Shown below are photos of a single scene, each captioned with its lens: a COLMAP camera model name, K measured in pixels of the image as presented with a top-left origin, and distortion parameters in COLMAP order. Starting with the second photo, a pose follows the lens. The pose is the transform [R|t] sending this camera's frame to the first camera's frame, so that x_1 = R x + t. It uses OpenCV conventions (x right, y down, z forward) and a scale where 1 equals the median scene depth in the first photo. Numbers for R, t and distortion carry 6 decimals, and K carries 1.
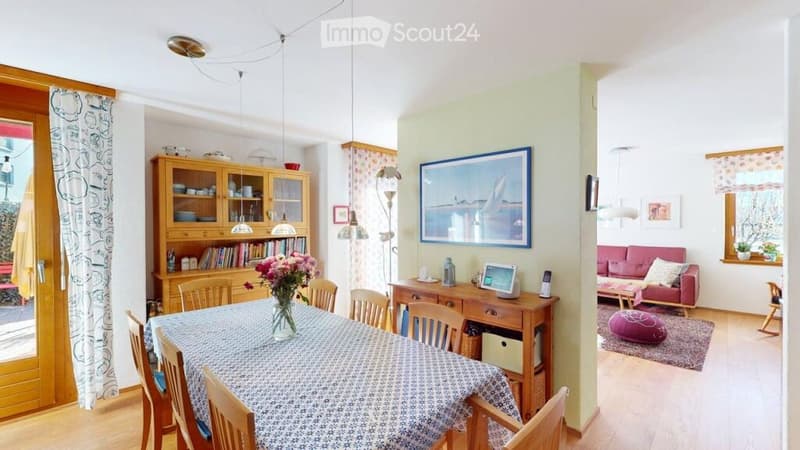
lens RADIAL K [[329.8, 0, 401.4], [0, 329.8, 225.9], [0, 0, 1]] dist [0.000347, 0.000054]
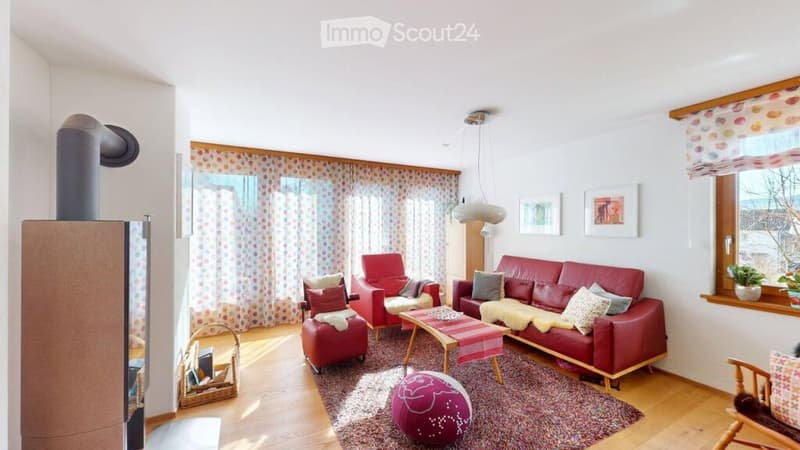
lens RADIAL K [[292.9, 0, 399.4], [0, 292.9, 226.0], [0, 0, 1]] dist [-0.000896, -0.000044]
pose [[0.949008, 0.006794, -0.315178, 0.648526], [-0.008878, 0.999947, -0.005178, -0.008240], [0.315126, 0.007712, 0.949018, 0.373192]]
